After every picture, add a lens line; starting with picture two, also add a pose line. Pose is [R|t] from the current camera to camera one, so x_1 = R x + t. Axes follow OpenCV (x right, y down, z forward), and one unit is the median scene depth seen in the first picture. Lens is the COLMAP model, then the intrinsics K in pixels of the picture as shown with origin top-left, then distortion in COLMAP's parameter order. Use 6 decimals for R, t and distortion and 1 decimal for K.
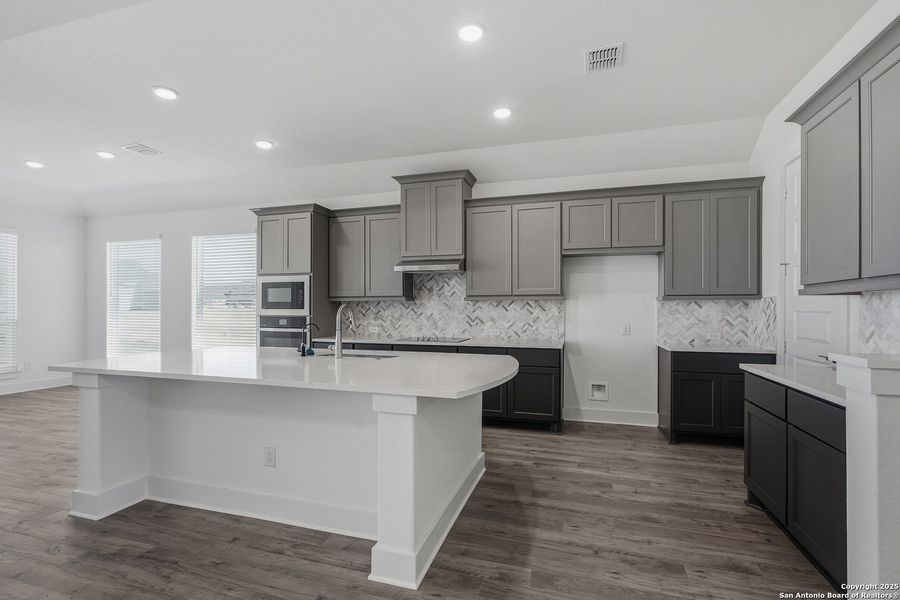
lens RADIAL K [[424.8, 0, 449.8], [0, 424.8, 312.8], [0, 0, 1]] dist [-0.013906, 0.006901]
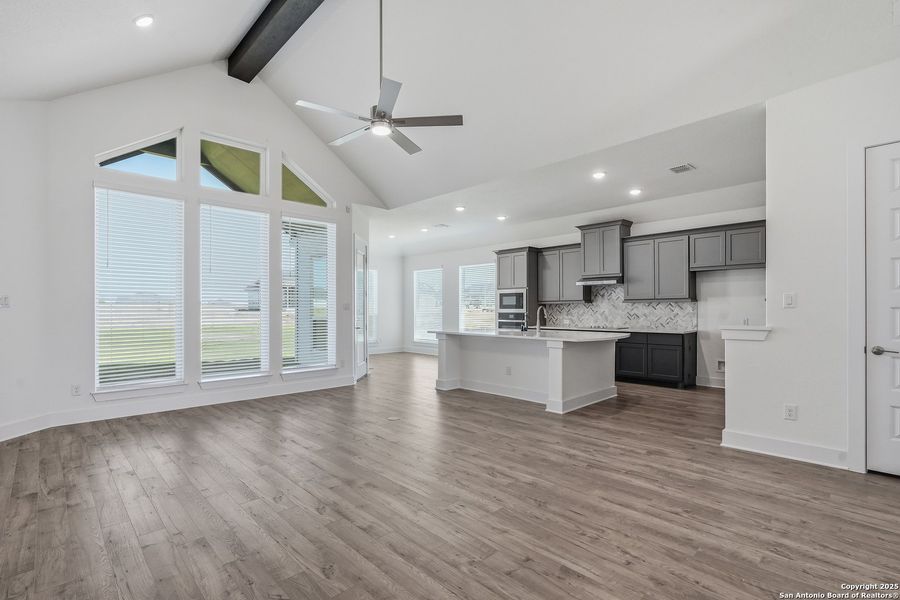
lens RADIAL K [[424.8, 0, 454.3], [0, 424.8, 311.0], [0, 0, 1]] dist [-0.013906, 0.006901]
pose [[0.879667, -0.002322, -0.475585, 0.242670], [0.000097, 0.999989, -0.004703, 0.008659], [0.475591, 0.004091, 0.879657, -0.684205]]
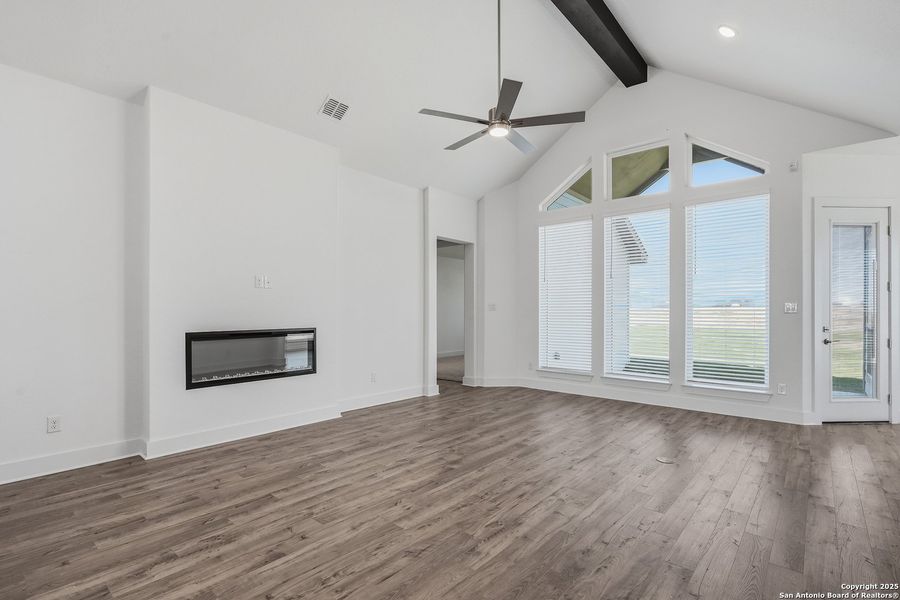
lens RADIAL K [[424.8, 0, 442.3], [0, 424.8, 320.3], [0, 0, 1]] dist [-0.013906, 0.006901]
pose [[-0.412529, 0.014606, -0.910827, 0.485308], [-0.011239, 0.999714, 0.021122, 0.000874], [0.910875, 0.018950, -0.412247, 0.112351]]
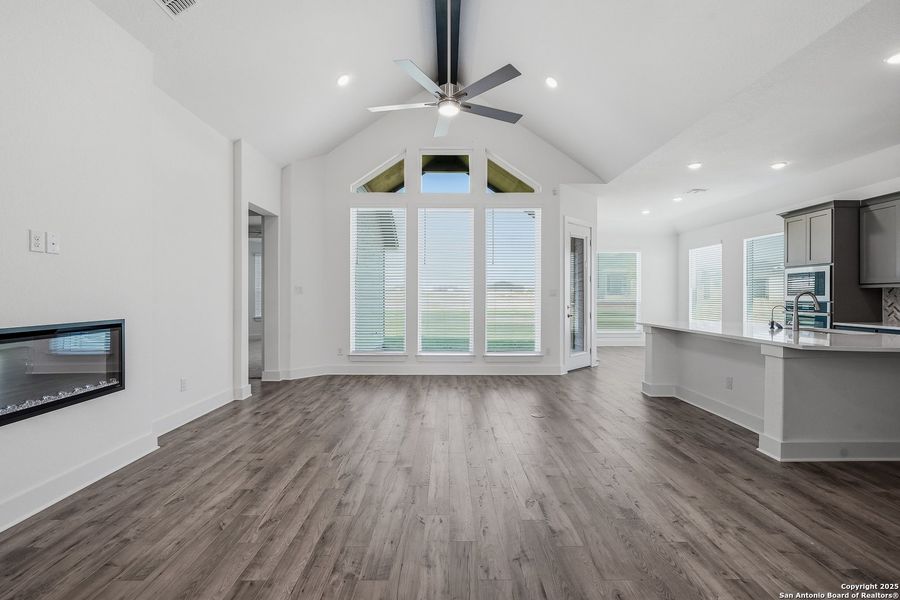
lens RADIAL K [[424.8, 0, 449.4], [0, 424.8, 292.3], [0, 0, 1]] dist [-0.013906, 0.006901]
pose [[0.303350, -0.010418, -0.952822, 0.460492], [-0.009964, 0.999851, -0.014105, 0.008747], [0.952827, 0.013773, 0.303201, -0.313085]]
